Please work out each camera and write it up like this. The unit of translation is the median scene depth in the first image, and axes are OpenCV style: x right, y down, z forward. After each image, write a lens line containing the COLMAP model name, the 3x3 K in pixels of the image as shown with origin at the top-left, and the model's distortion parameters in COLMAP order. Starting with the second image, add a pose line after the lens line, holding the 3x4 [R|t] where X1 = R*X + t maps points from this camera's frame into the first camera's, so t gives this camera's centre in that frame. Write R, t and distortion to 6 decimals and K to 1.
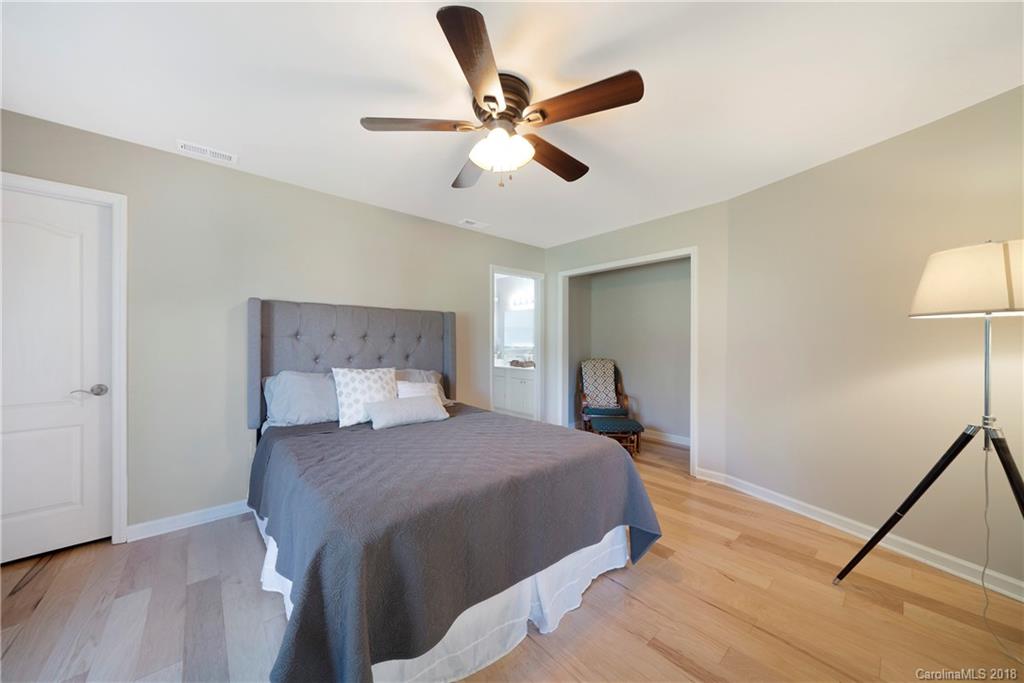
lens RADIAL K [[362.5, 0, 508.0], [0, 362.5, 342.7], [0, 0, 1]] dist [-0.009084, -0.000101]
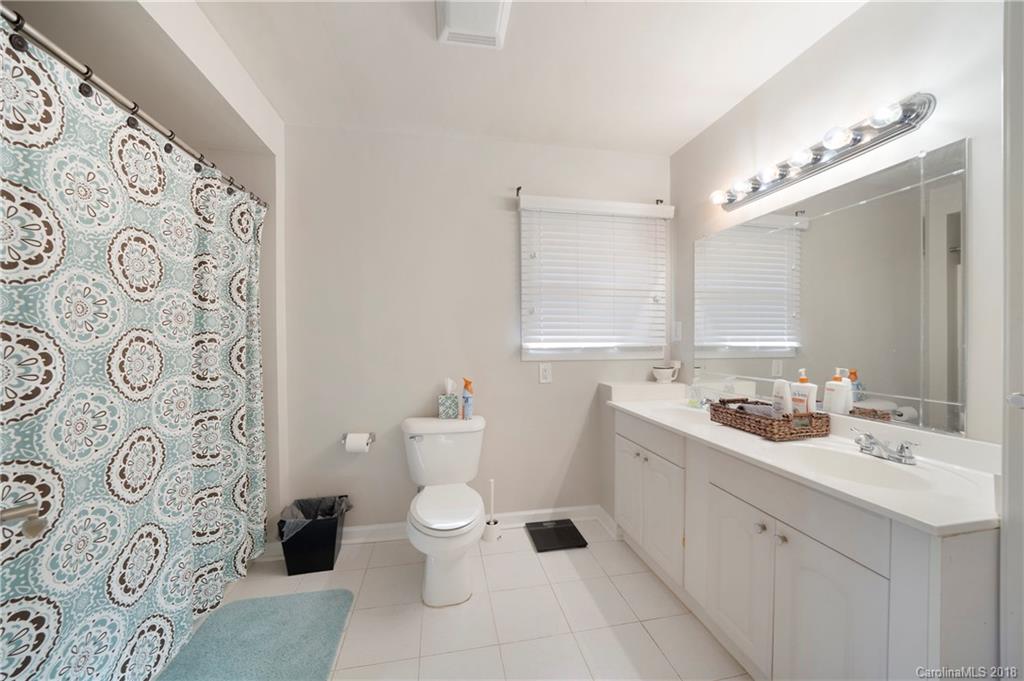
lens RADIAL K [[362.5, 0, 512.8], [0, 362.5, 338.8], [0, 0, 1]] dist [-0.009084, -0.000101]
pose [[0.863172, 0.000313, -0.504910, 0.013454], [0.002606, 0.999984, 0.005076, 0.000357], [0.504903, -0.005697, 0.863157, 0.634240]]
